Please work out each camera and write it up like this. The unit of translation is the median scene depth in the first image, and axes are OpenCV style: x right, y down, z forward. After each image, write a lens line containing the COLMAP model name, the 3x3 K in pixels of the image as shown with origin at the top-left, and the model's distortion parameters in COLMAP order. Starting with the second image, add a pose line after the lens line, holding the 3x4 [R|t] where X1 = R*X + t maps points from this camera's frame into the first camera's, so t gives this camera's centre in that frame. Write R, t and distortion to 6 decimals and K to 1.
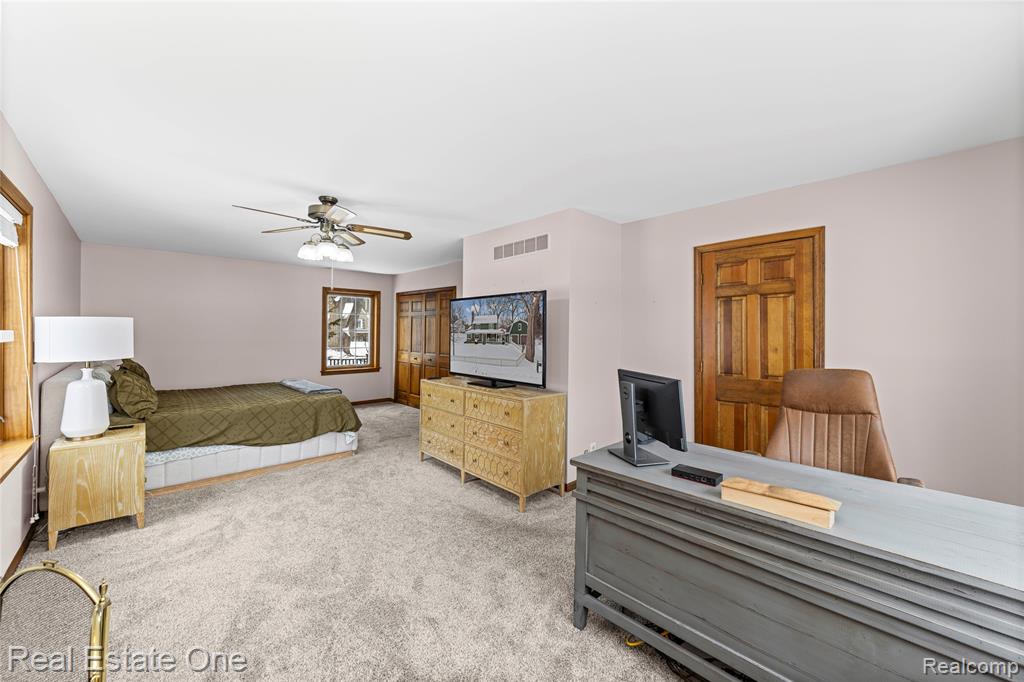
lens RADIAL K [[392.6, 0, 508.3], [0, 392.6, 329.7], [0, 0, 1]] dist [-0.020014, -0.000113]
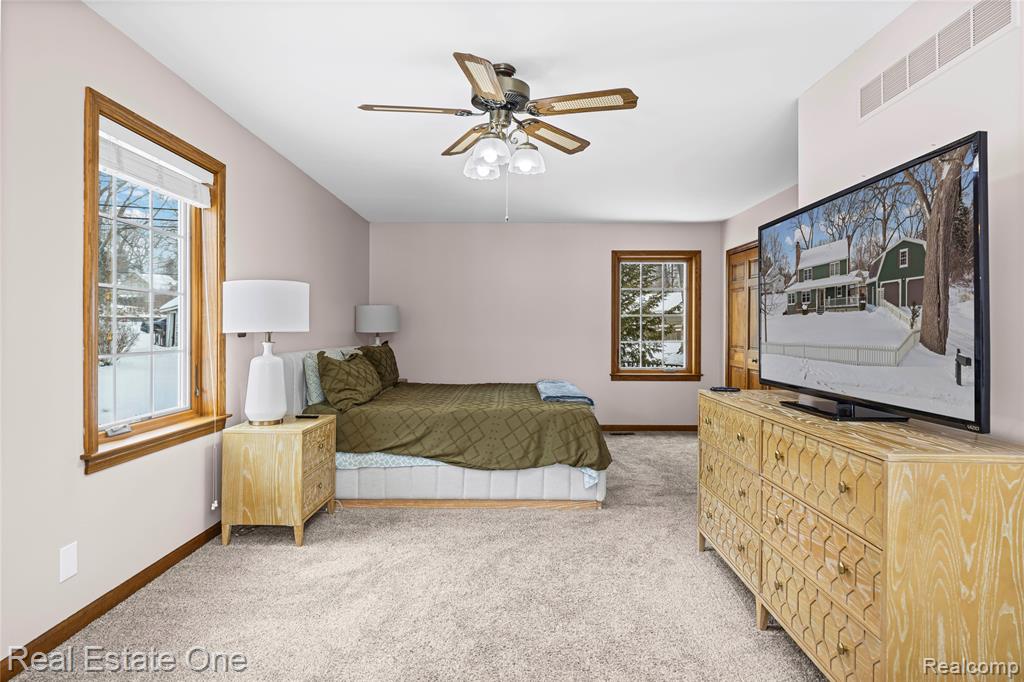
lens RADIAL K [[548.4, 0, 510.9], [0, 548.4, 323.6], [0, 0, 1]] dist [-0.003154, -0.002153]
pose [[0.722259, -0.011741, -0.691524, 0.114270], [0.004345, 0.999913, -0.012439, 0.057638], [0.691610, 0.005979, 0.722247, 0.370839]]
